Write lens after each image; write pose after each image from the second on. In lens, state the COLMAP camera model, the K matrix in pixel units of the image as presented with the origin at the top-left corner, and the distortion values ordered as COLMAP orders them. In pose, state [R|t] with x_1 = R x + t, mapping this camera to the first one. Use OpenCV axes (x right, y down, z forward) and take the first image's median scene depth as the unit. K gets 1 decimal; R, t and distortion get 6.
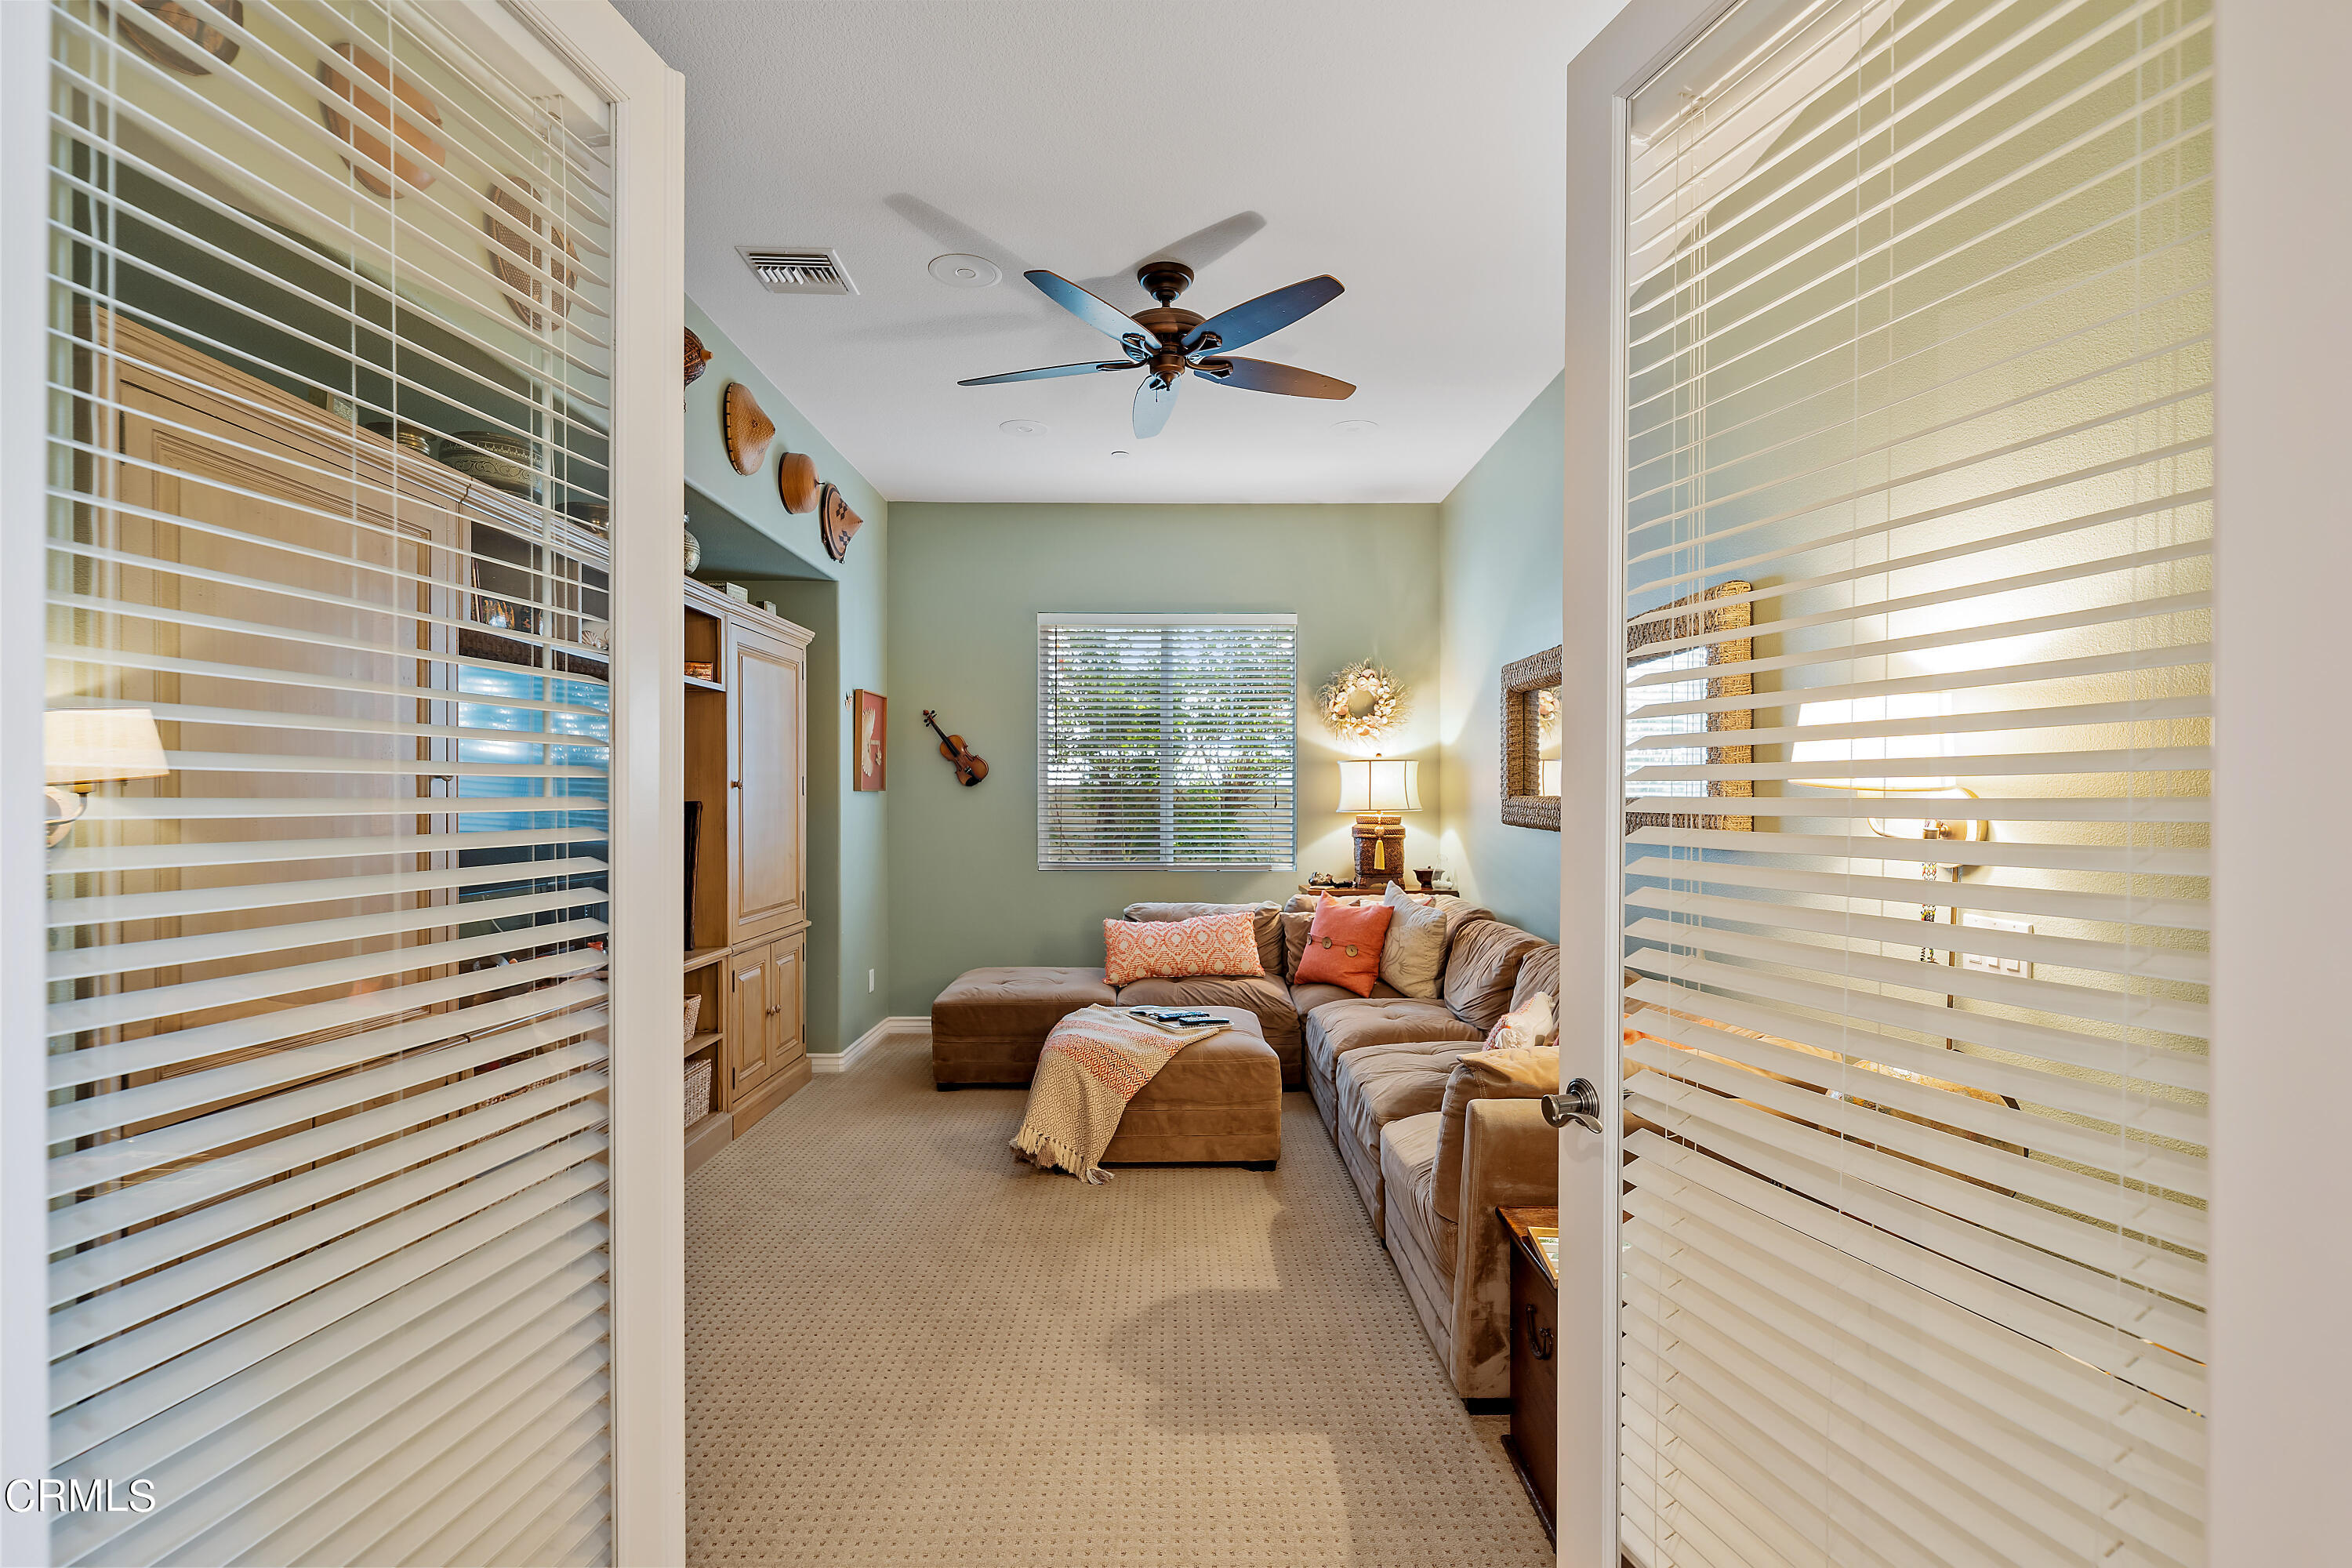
lens RADIAL K [[1118.1, 0, 1176.0], [0, 1118.1, 784.0], [0, 0, 1]] dist [0.016657, 0.000016]
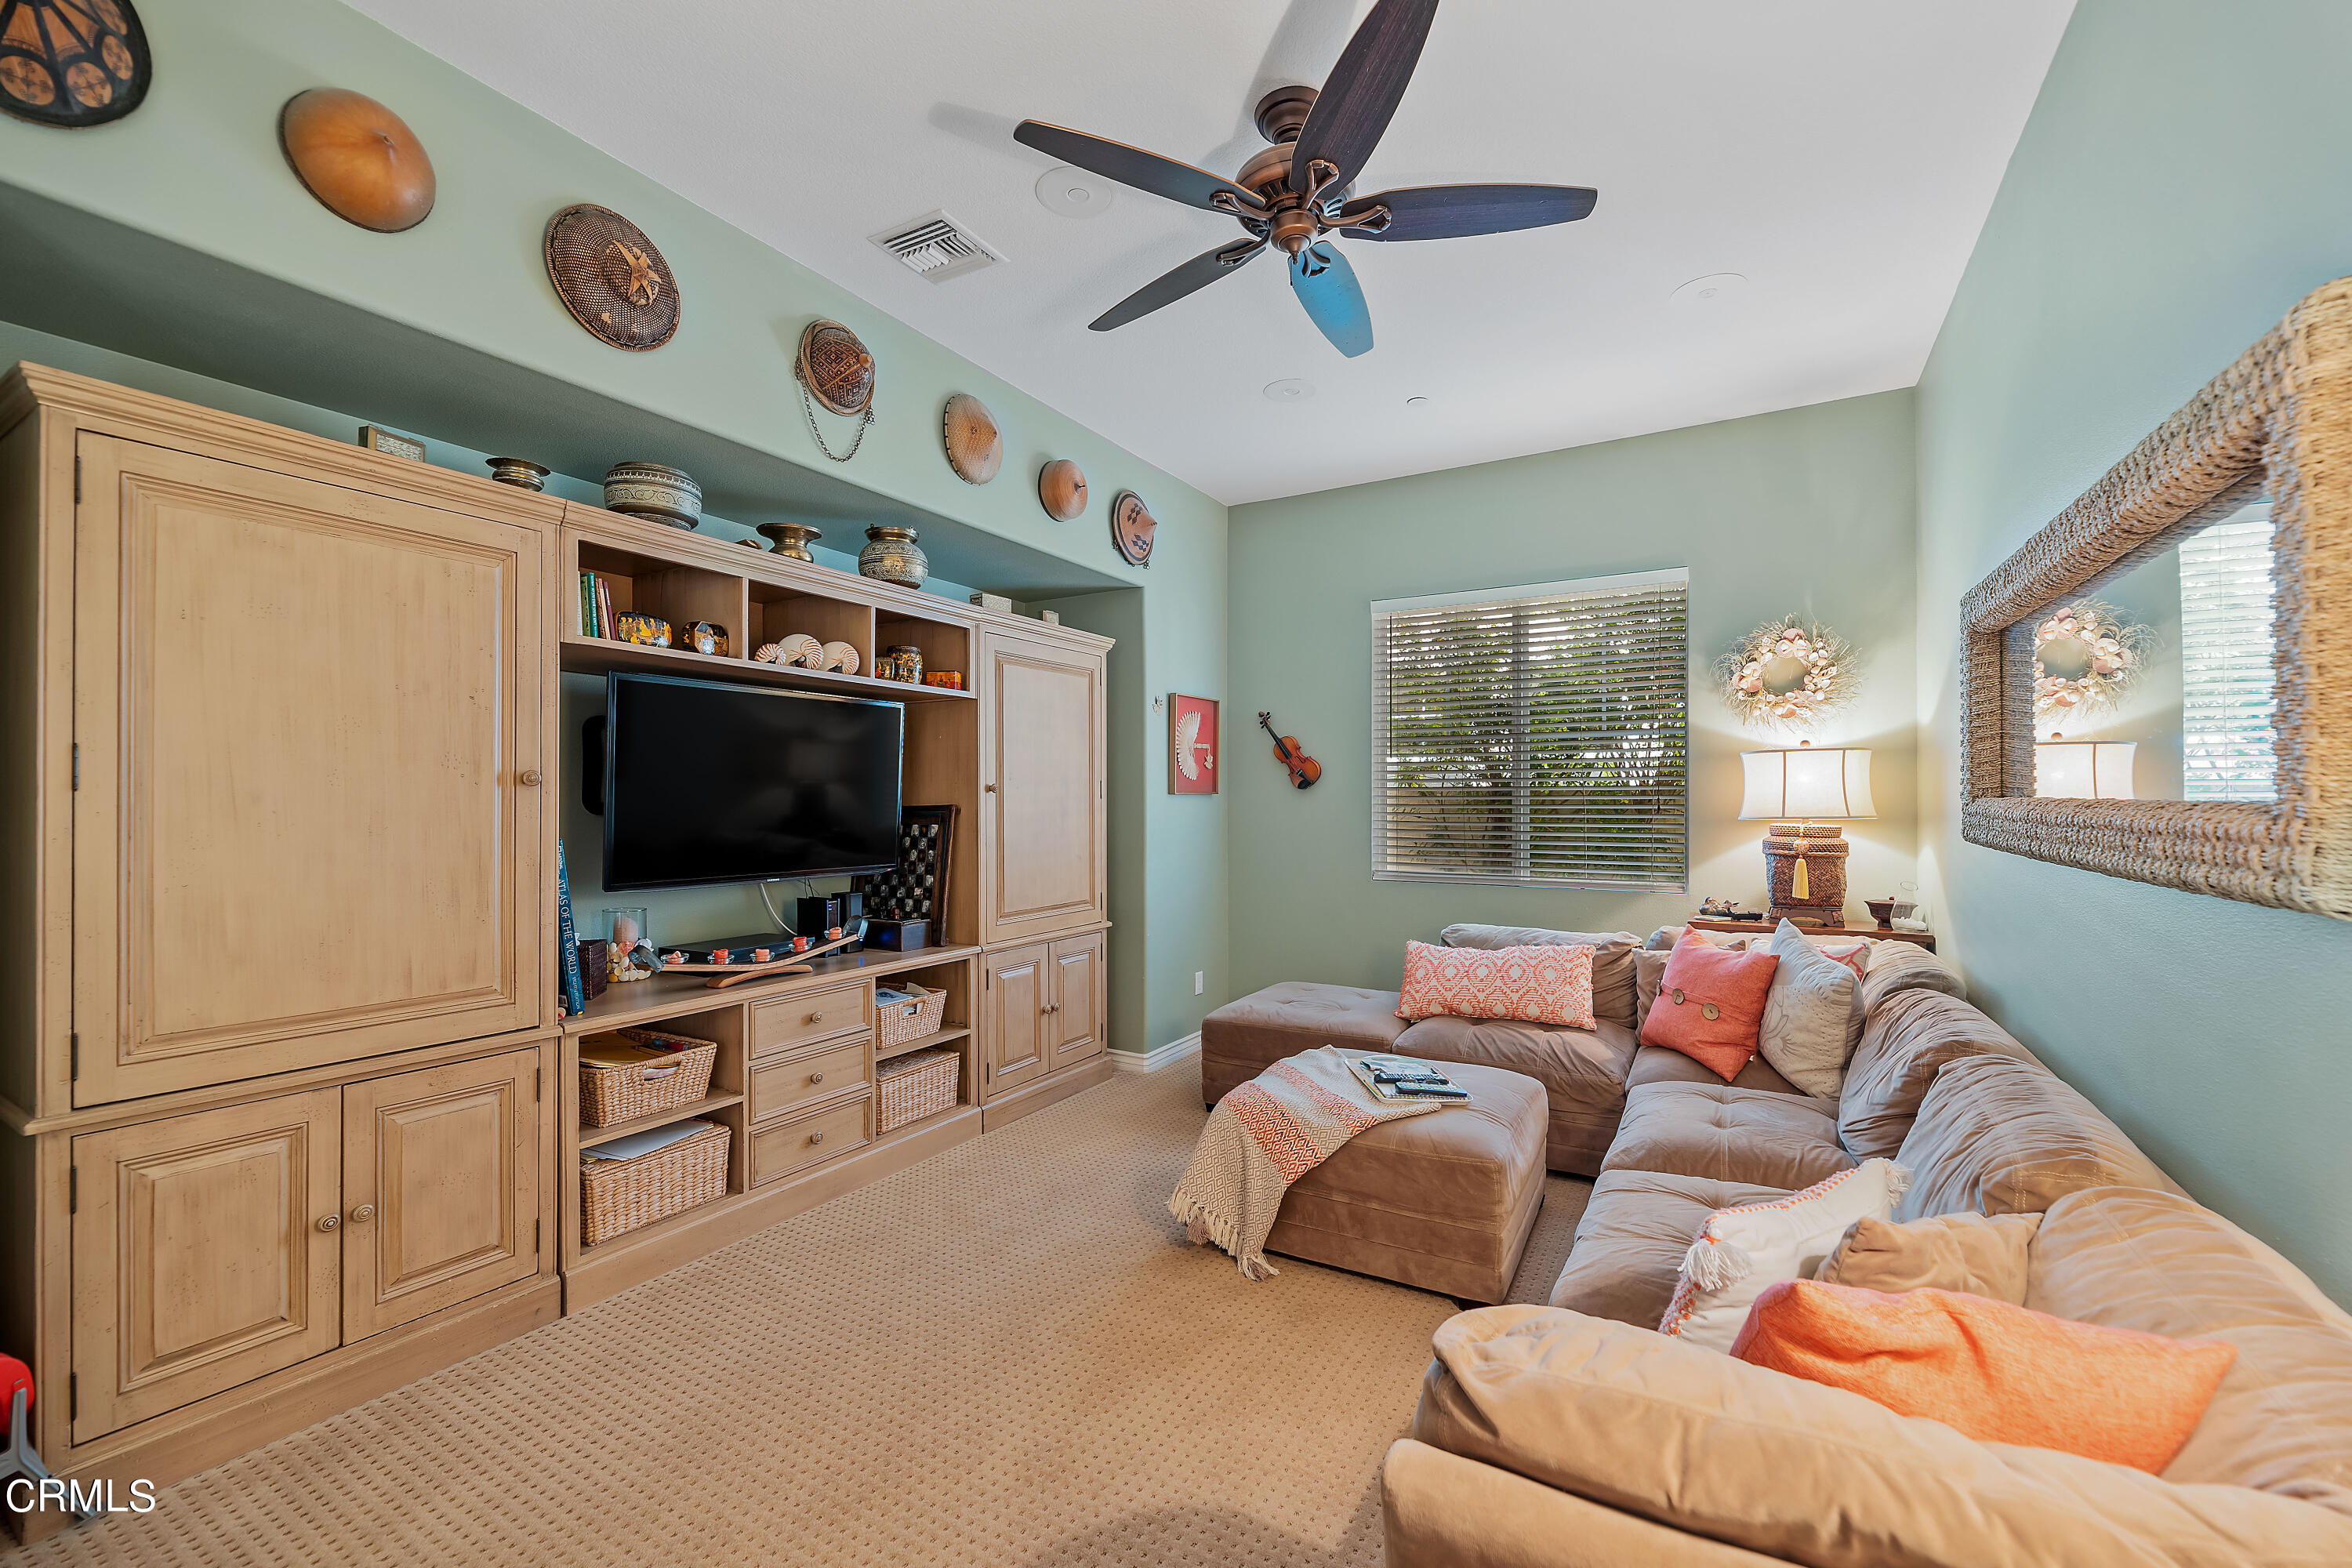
lens RADIAL K [[971.2, 0, 1171.5], [0, 971.2, 792.9], [0, 0, 1]] dist [0.000708, -0.000064]
pose [[0.856002, -0.004675, -0.516951, 0.177579], [0.006677, 0.999976, 0.002012, 0.003349], [0.516929, -0.005174, 0.856013, 0.270066]]
